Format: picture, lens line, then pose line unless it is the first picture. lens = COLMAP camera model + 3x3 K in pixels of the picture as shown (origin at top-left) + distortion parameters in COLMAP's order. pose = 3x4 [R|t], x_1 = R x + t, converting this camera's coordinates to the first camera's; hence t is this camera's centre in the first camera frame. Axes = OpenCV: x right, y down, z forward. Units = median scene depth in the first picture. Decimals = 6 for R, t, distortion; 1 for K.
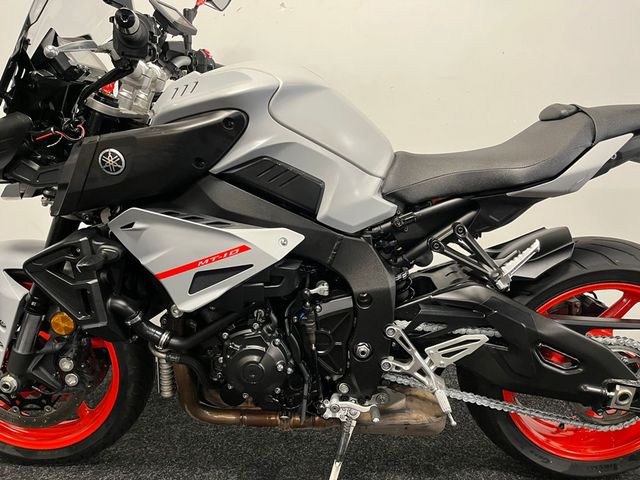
lens RADIAL K [[480.3, 0, 322.0], [0, 480.3, 239.0], [0, 0, 1]] dist [0.080164, -0.102577]
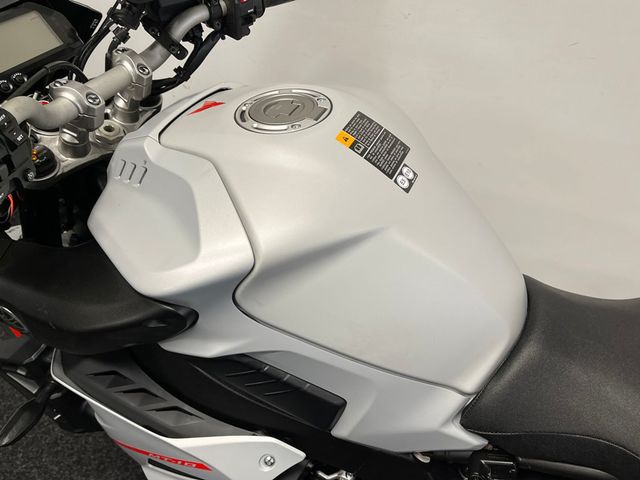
lens RADIAL K [[480.3, 0, 322.0], [0, 480.3, 239.0], [0, 0, 1]] dist [0.080164, -0.102577]
pose [[0.916960, 0.252129, -0.309218, 0.095026], [-0.069771, 0.864412, 0.497920, -0.505977], [0.392832, -0.434998, 0.810222, 0.581787]]
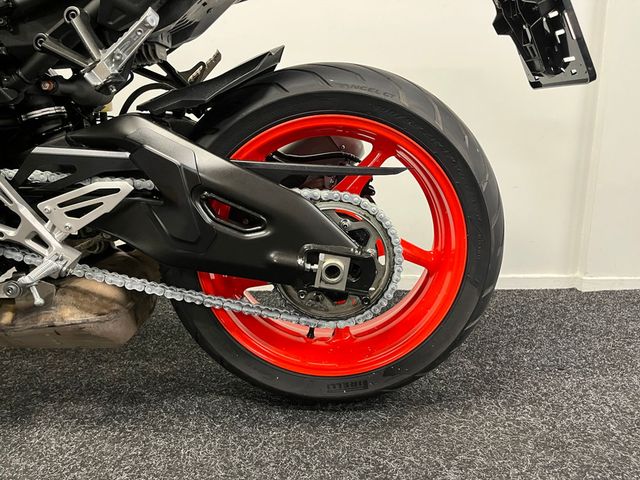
lens RADIAL K [[480.3, 0, 322.0], [0, 480.3, 239.0], [0, 0, 1]] dist [0.080164, -0.102577]
pose [[0.999591, -0.008255, 0.027391, 0.585167], [0.007615, 0.999698, 0.023365, 0.261560], [-0.027576, -0.023147, 0.999352, 0.313425]]
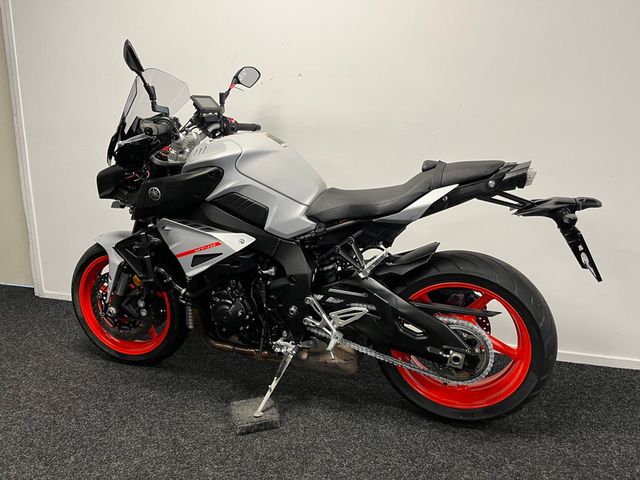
lens RADIAL K [[490.5, 0, 320.0], [0, 490.5, 240.0], [0, 0, 1]] dist [0.085998, -0.106947]
pose [[0.957420, 0.059446, -0.282513, 0.626405], [-0.056571, 0.998230, 0.018330, -0.043252], [0.283103, -0.001568, 0.959088, -0.566131]]
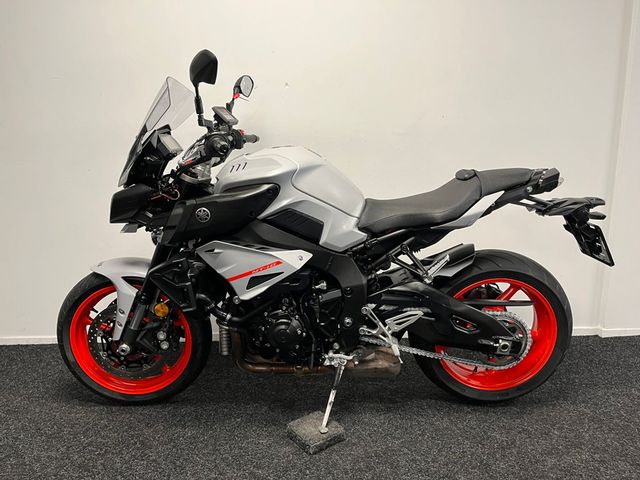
lens RADIAL K [[490.5, 0, 320.0], [0, 490.5, 240.0], [0, 0, 1]] dist [0.085998, -0.106947]
pose [[0.999438, -0.015776, 0.029586, -0.055605], [0.015388, 0.999793, 0.013317, -0.073340], [-0.029789, -0.012855, 0.999474, -0.670830]]
